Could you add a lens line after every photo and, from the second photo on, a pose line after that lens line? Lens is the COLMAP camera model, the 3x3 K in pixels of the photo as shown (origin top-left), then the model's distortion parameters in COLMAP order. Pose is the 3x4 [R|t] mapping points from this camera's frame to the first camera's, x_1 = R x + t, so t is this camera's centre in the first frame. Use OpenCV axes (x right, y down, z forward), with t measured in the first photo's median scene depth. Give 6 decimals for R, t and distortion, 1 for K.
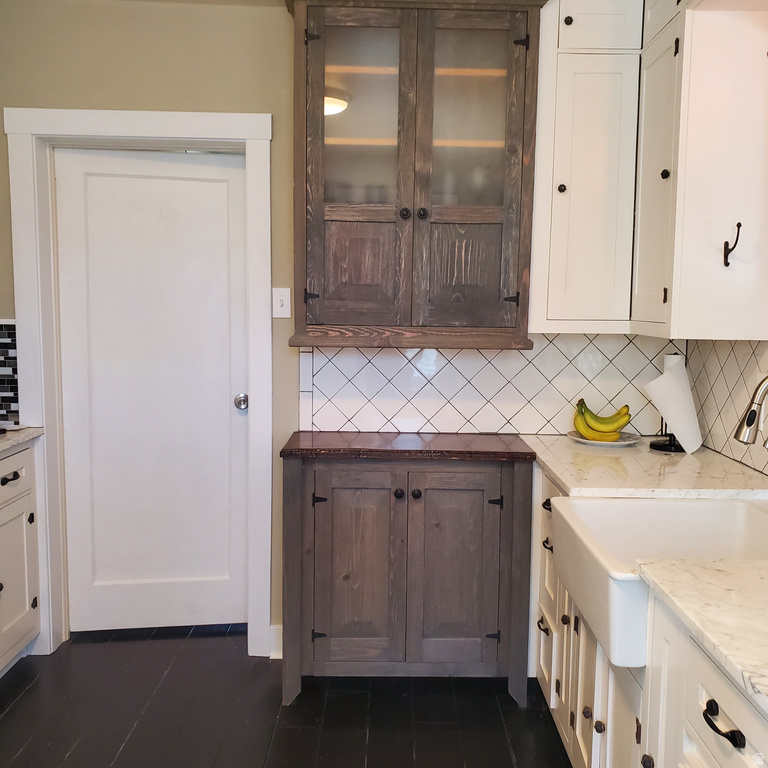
lens RADIAL K [[799.2, 0, 378.4], [0, 799.2, 371.3], [0, 0, 1]] dist [0.014640, 0.000000]
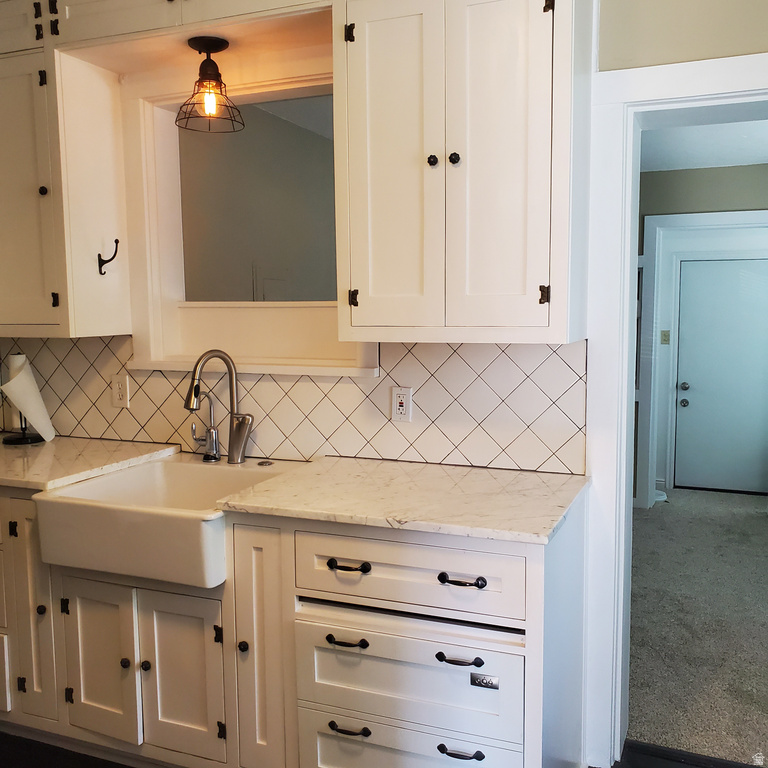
lens RADIAL K [[799.2, 0, 390.5], [0, 799.2, 378.9], [0, 0, 1]] dist [0.014640, 0.000000]
pose [[0.371637, -0.107298, 0.922157, -0.509313], [0.097730, 0.992301, 0.076073, -0.024192], [-0.923220, 0.061850, 0.379262, 0.151611]]
